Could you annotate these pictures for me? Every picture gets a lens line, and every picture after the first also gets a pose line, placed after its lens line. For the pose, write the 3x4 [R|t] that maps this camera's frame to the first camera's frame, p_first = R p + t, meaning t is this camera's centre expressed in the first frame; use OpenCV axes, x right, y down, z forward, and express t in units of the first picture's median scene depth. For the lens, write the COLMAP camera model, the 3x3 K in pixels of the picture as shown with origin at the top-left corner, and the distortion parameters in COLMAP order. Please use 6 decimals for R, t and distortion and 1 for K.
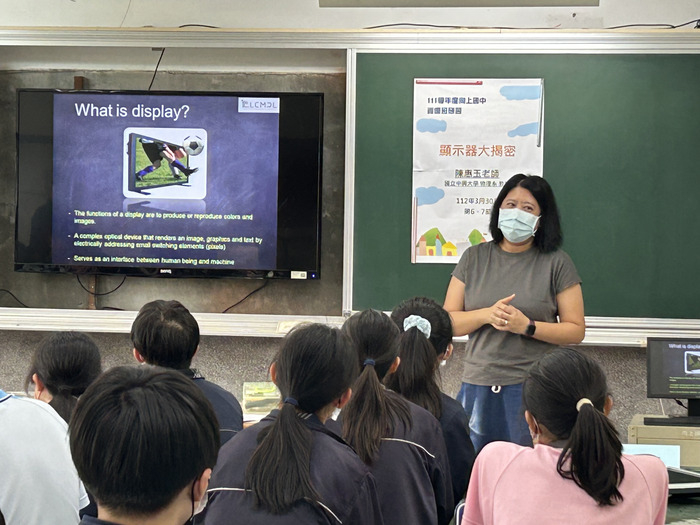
lens RADIAL K [[2159.8, 0, 350.0], [0, 2159.8, 262.5], [0, 0, 1]] dist [0.154365, 1.217098]
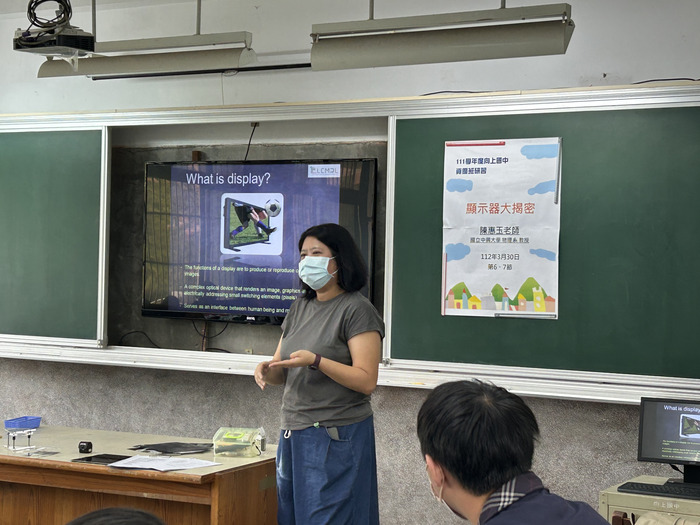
lens RADIAL K [[1308.0, 0, 350.0], [0, 1308.0, 262.5], [0, 0, 1]] dist [0.175658, -0.091881]
pose [[0.937651, 0.003775, -0.347558, 0.205313], [-0.015172, 0.999433, -0.030075, -0.005477], [0.347247, 0.033473, 0.937176, 0.374245]]
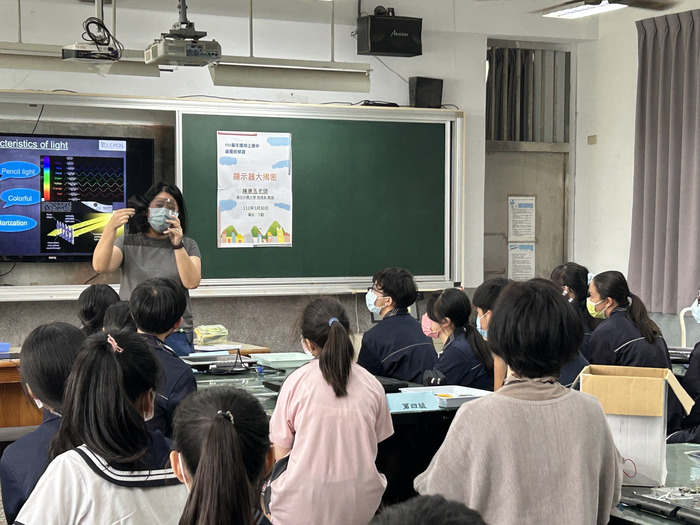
lens RADIAL K [[1464.5, 0, 350.0], [0, 1464.5, 262.5], [0, 0, 1]] dist [0.112899, -0.082240]
pose [[0.801262, -0.031704, 0.597473, -0.524053], [0.023777, 0.999494, 0.021149, -0.009196], [-0.597841, -0.002739, 0.801610, 0.081272]]
